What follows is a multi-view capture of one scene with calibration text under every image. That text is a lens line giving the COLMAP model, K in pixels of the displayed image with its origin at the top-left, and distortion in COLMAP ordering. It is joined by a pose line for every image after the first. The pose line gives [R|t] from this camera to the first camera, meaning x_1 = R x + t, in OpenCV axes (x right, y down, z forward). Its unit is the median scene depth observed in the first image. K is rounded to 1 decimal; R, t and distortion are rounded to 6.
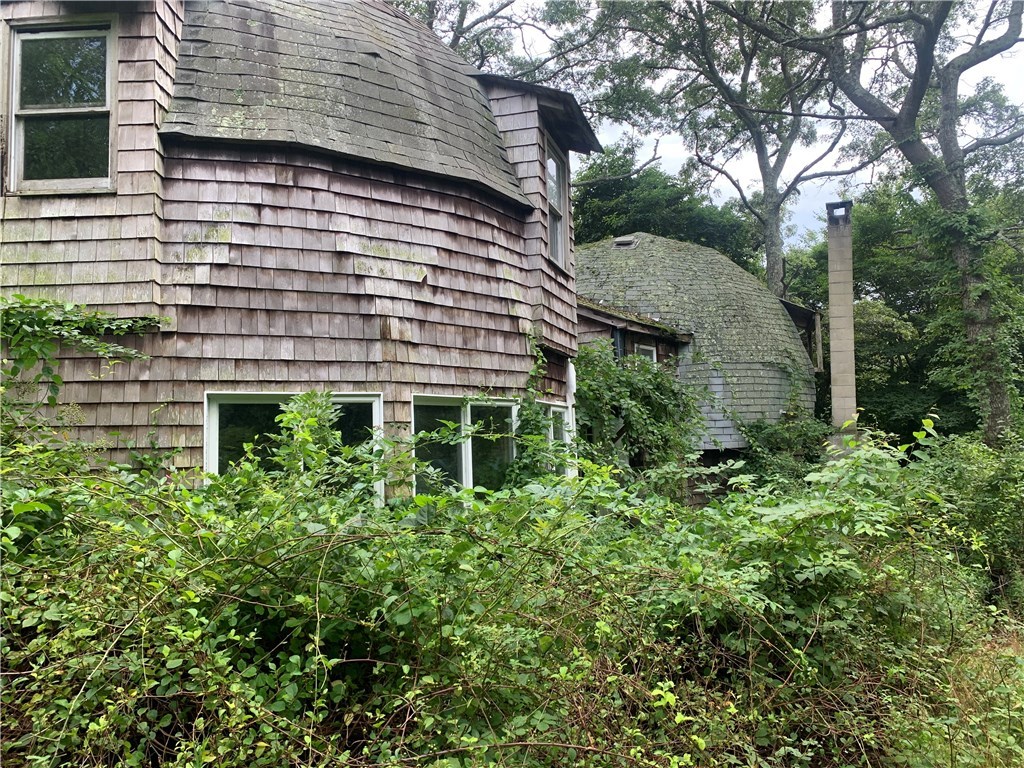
lens RADIAL K [[781.2, 0, 514.9], [0, 781.2, 389.6], [0, 0, 1]] dist [0.040847, -0.044866]
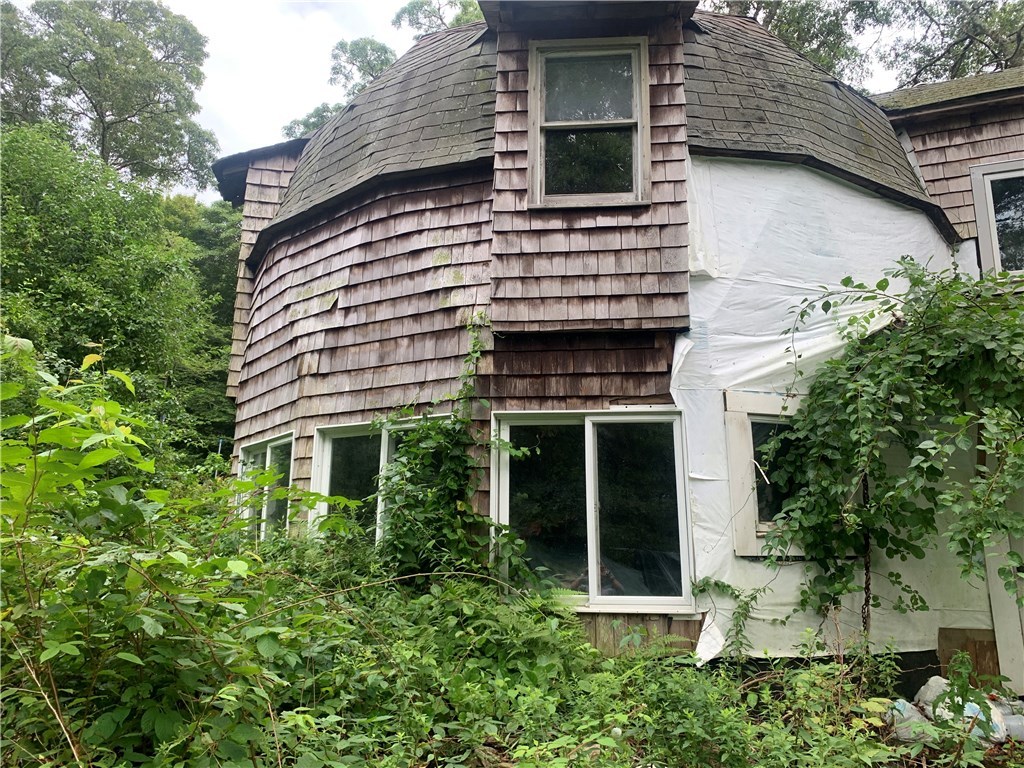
lens RADIAL K [[781.2, 0, 520.9], [0, 781.2, 378.8], [0, 0, 1]] dist [0.040847, -0.044866]
pose [[0.233067, -0.181159, -0.955438, 0.800694], [0.064580, 0.983209, -0.170671, 0.119638], [0.970314, -0.021924, 0.240853, 0.958174]]
